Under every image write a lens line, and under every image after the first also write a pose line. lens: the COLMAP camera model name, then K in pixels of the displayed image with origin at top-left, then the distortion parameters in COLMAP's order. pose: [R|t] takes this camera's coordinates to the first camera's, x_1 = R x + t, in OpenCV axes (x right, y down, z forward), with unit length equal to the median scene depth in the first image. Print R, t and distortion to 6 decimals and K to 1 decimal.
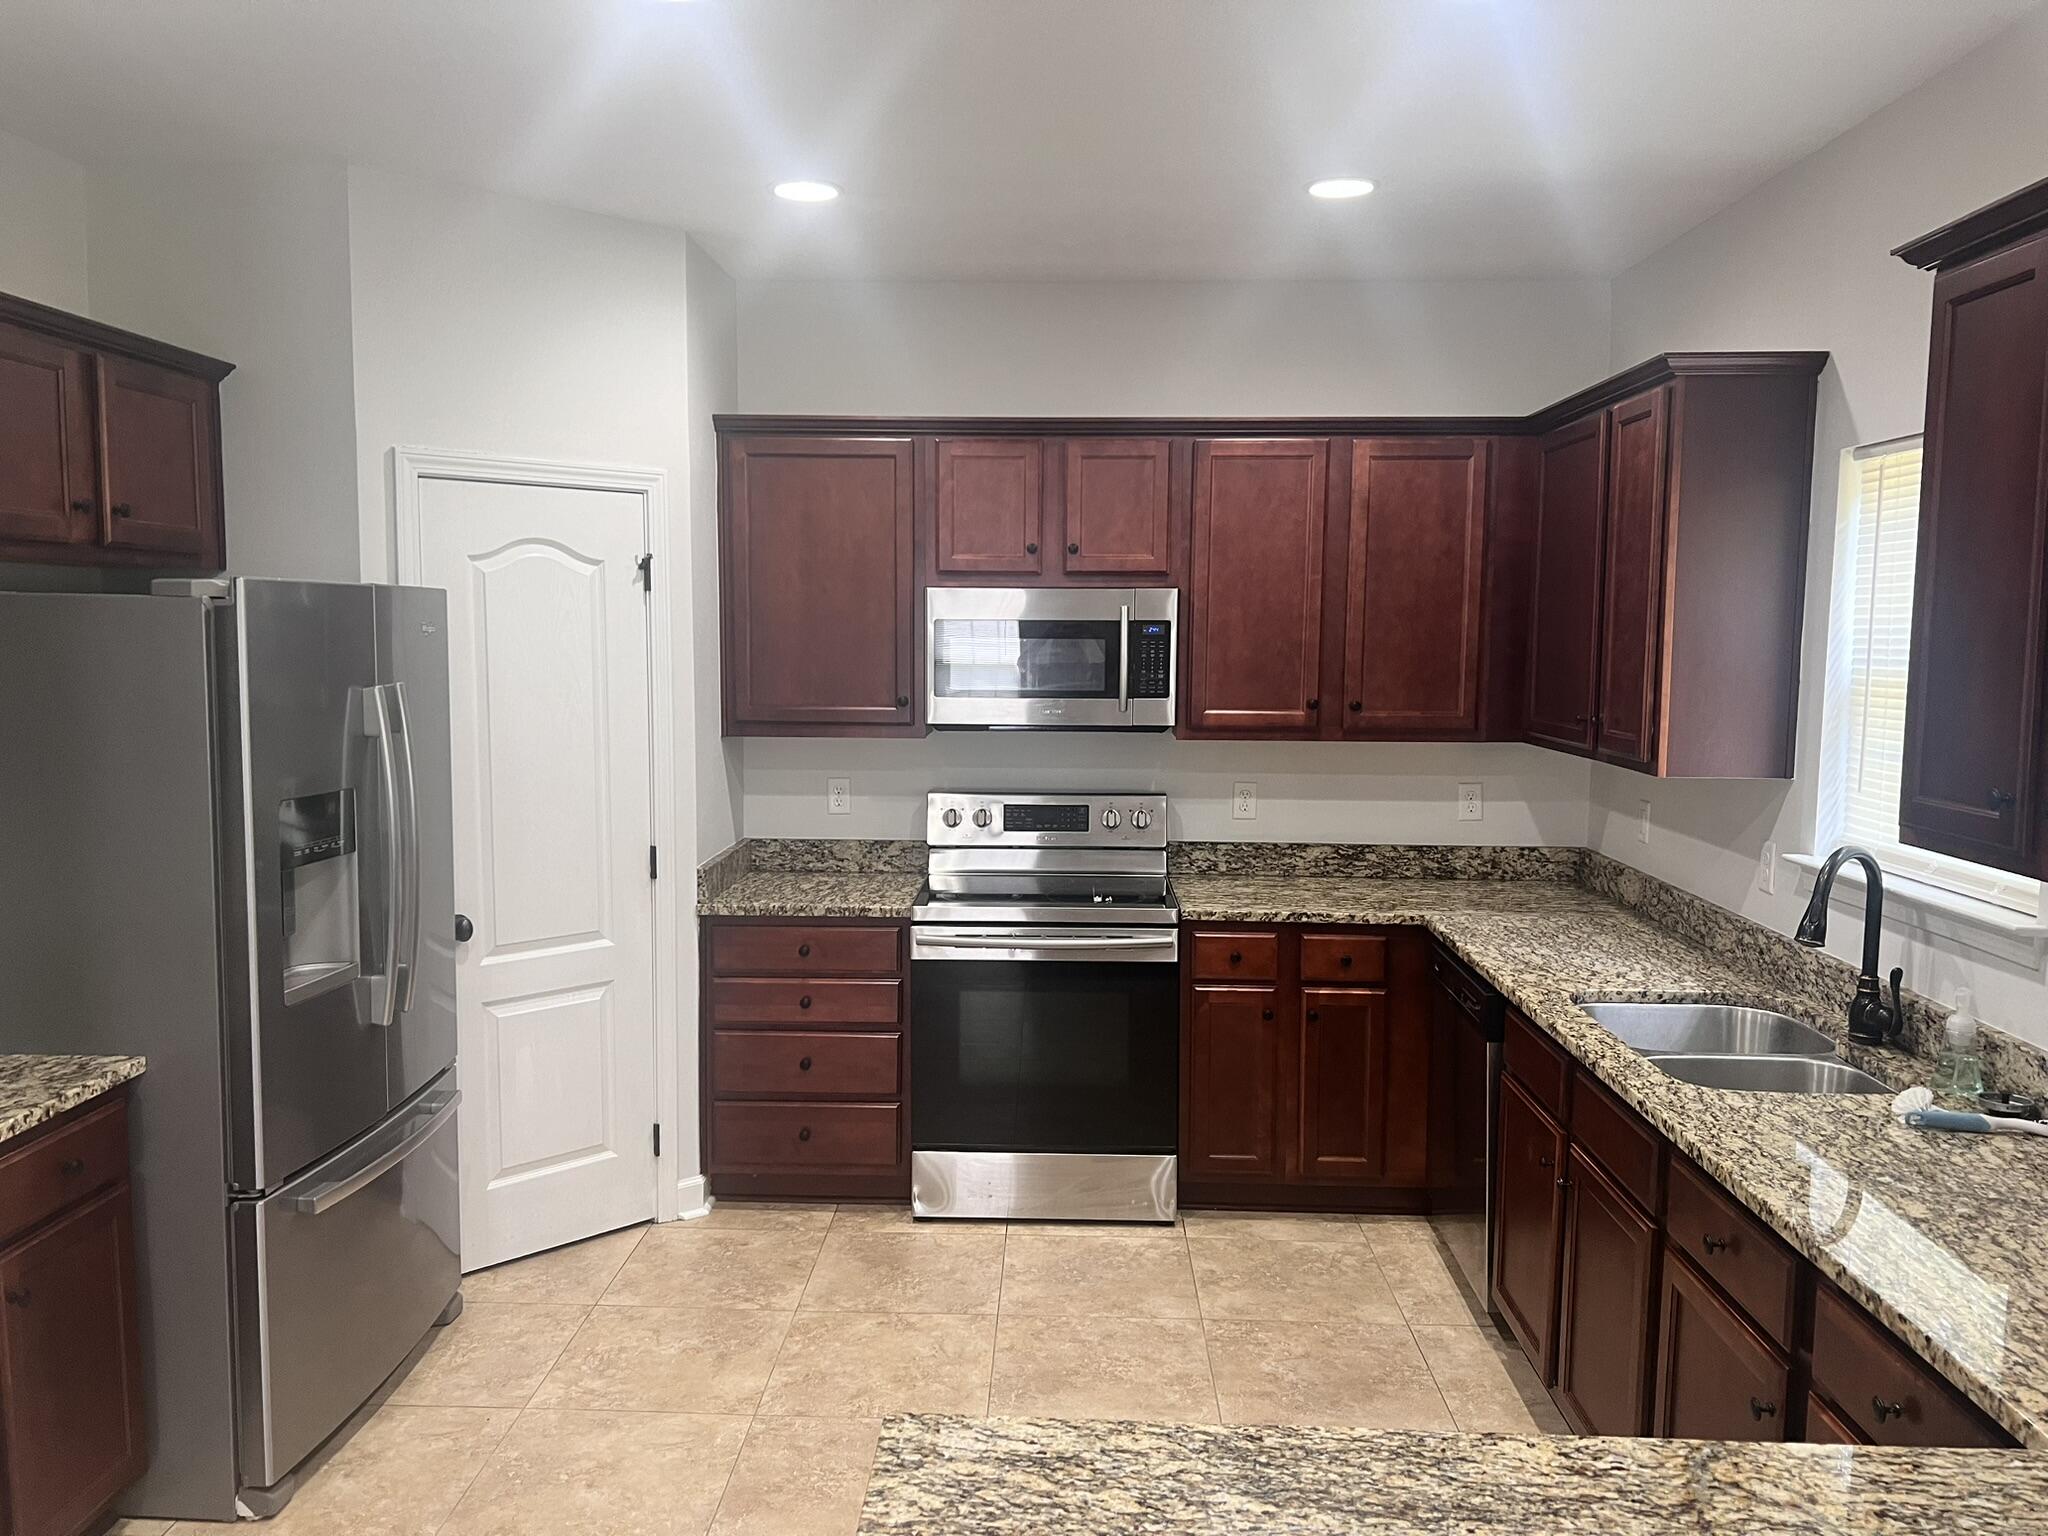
lens RADIAL K [[1534.0, 0, 1010.6], [0, 1534.0, 760.8], [0, 0, 1]] dist [0.057551, -0.070551]
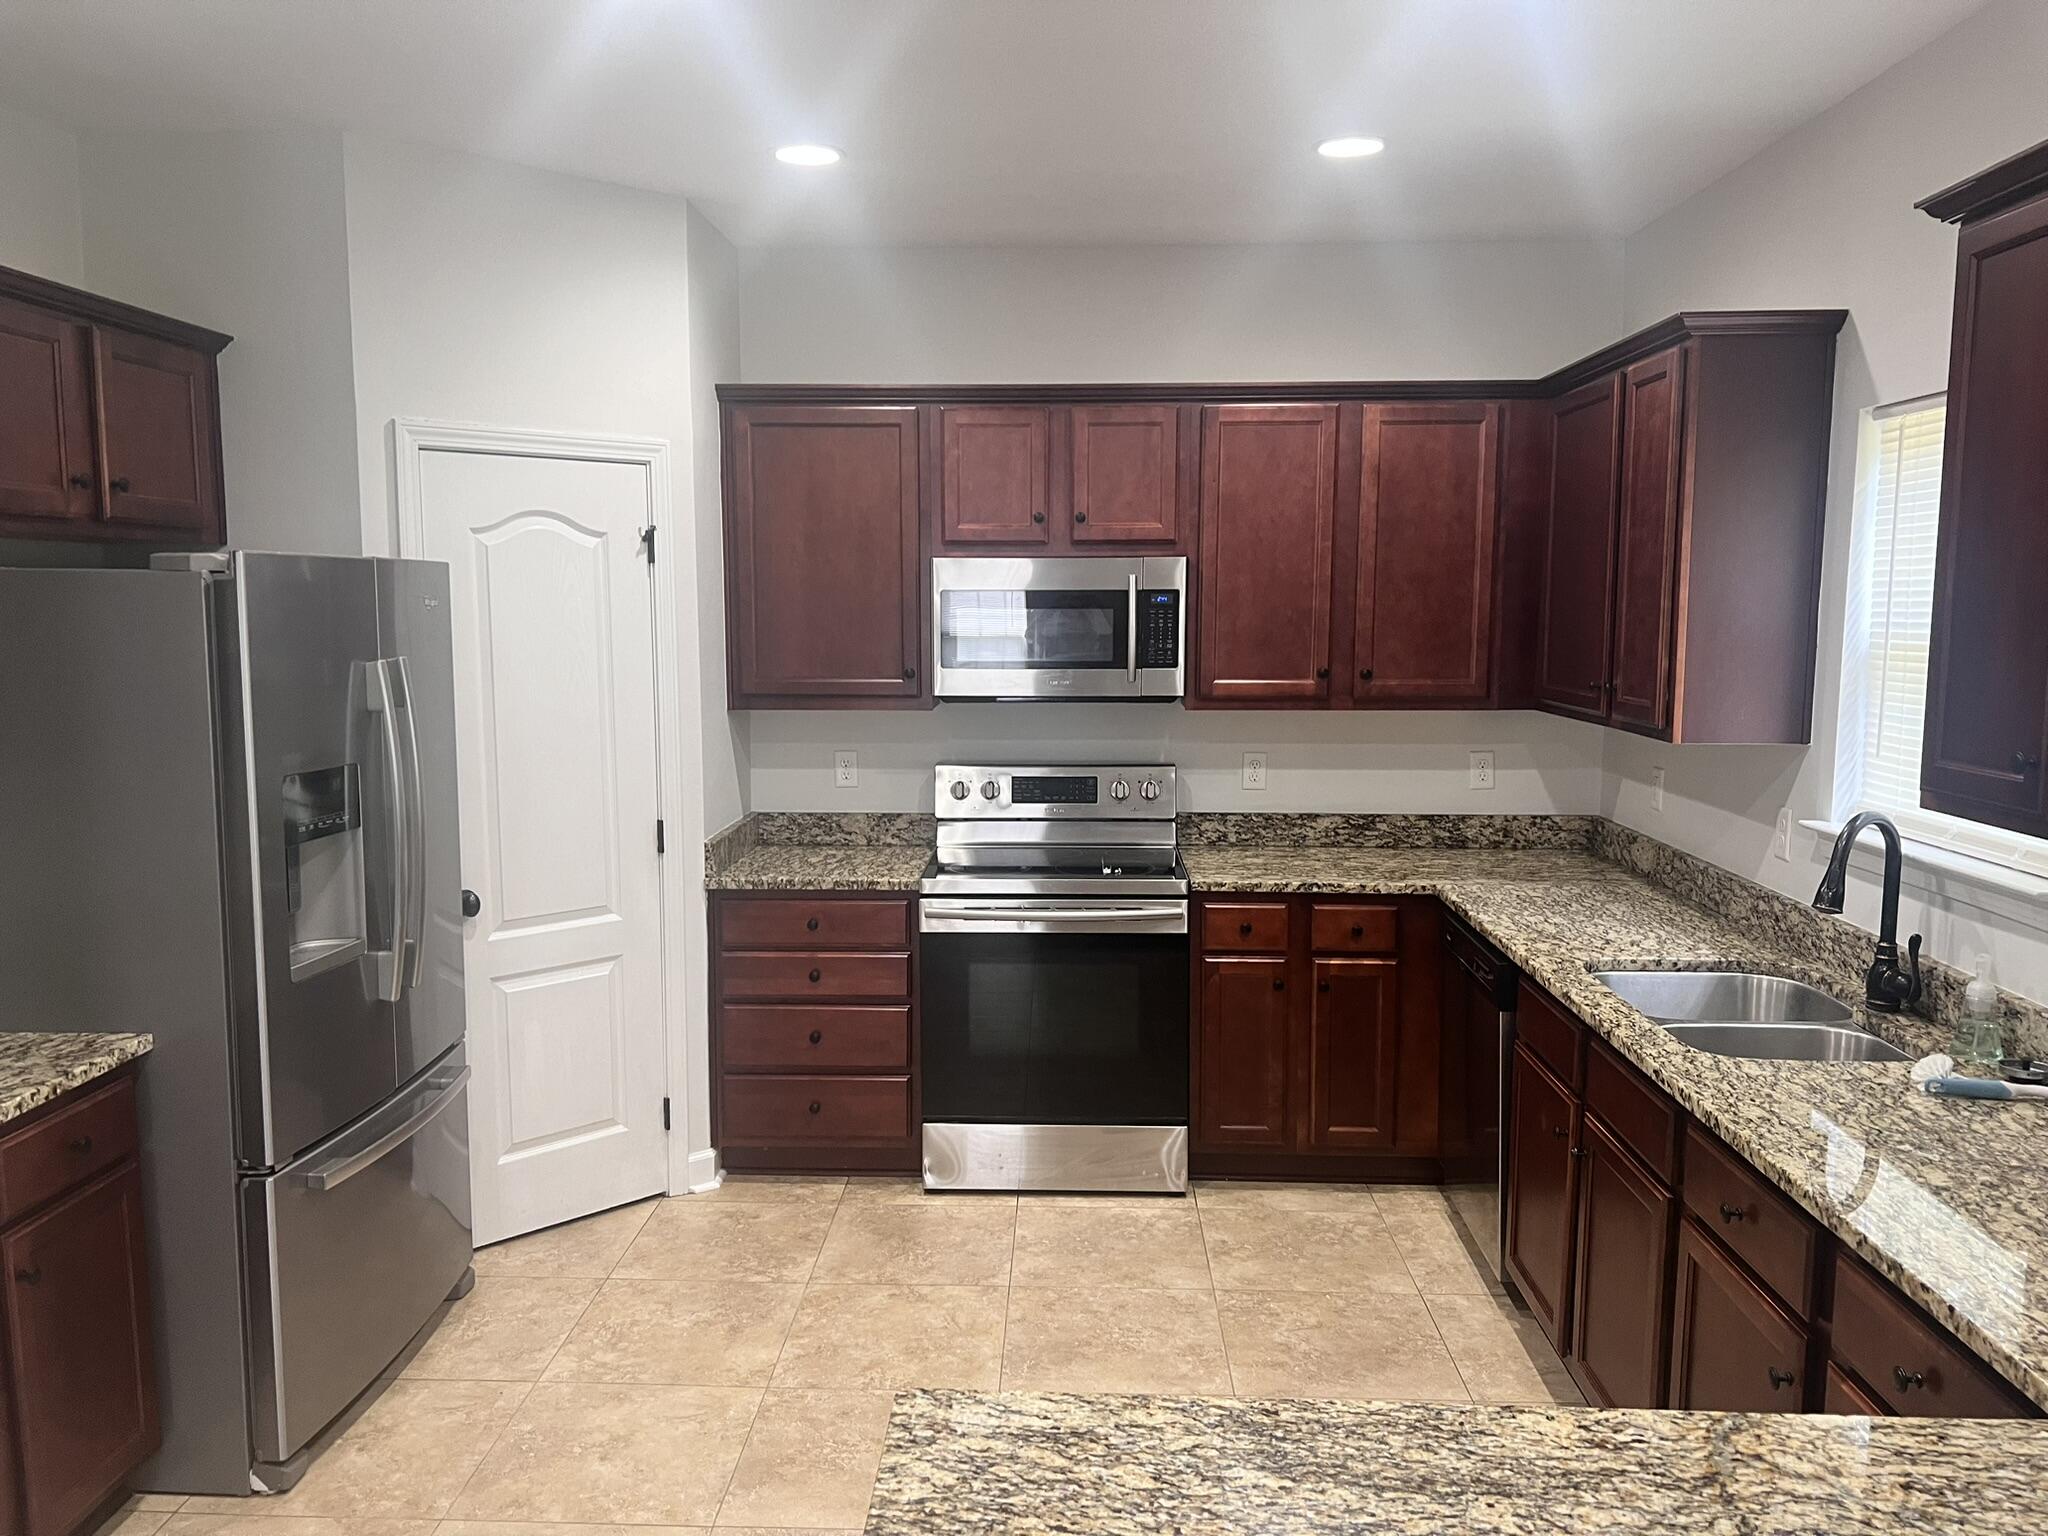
lens RADIAL K [[1534.0, 0, 1010.4], [0, 1534.0, 762.0], [0, 0, 1]] dist [0.057551, -0.070551]
pose [[0.999964, -0.006697, -0.005213, -0.000241], [0.006792, 0.999808, 0.018377, 0.001168], [0.005089, -0.018412, 0.999818, 0.007479]]
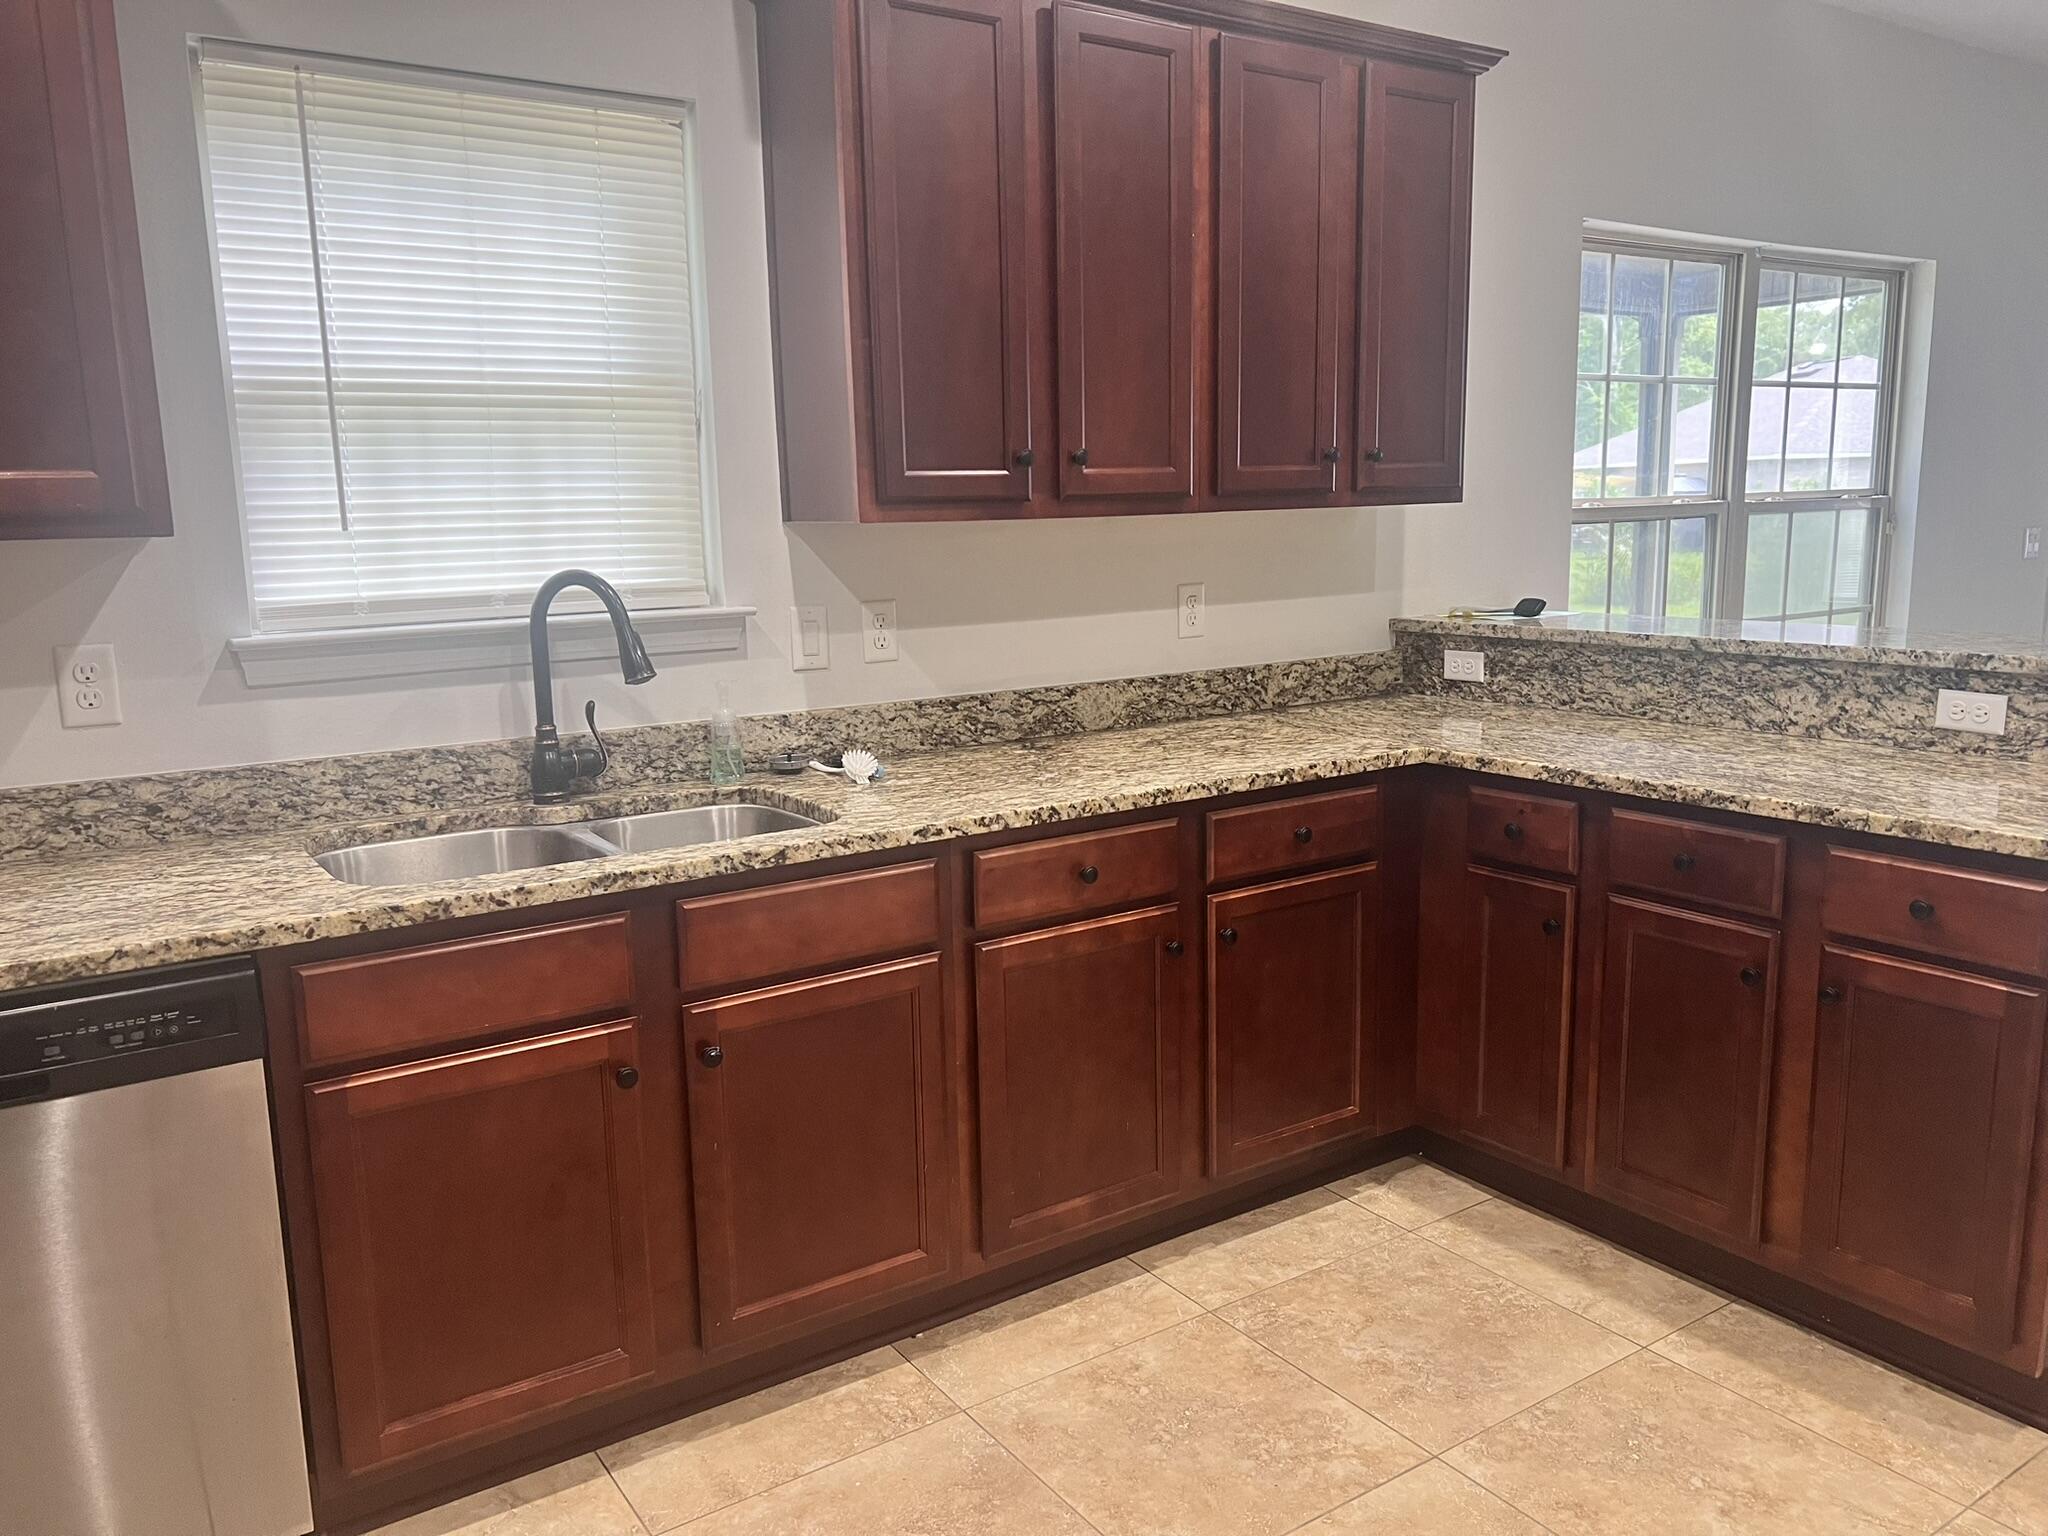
lens RADIAL K [[1534.0, 0, 1022.3], [0, 1534.0, 780.7], [0, 0, 1]] dist [0.057551, -0.070551]
pose [[-0.601637, -0.136355, 0.787046, -0.235266], [0.086705, 0.968352, 0.234045, -0.008739], [-0.794050, 0.209051, -0.570773, 1.045129]]
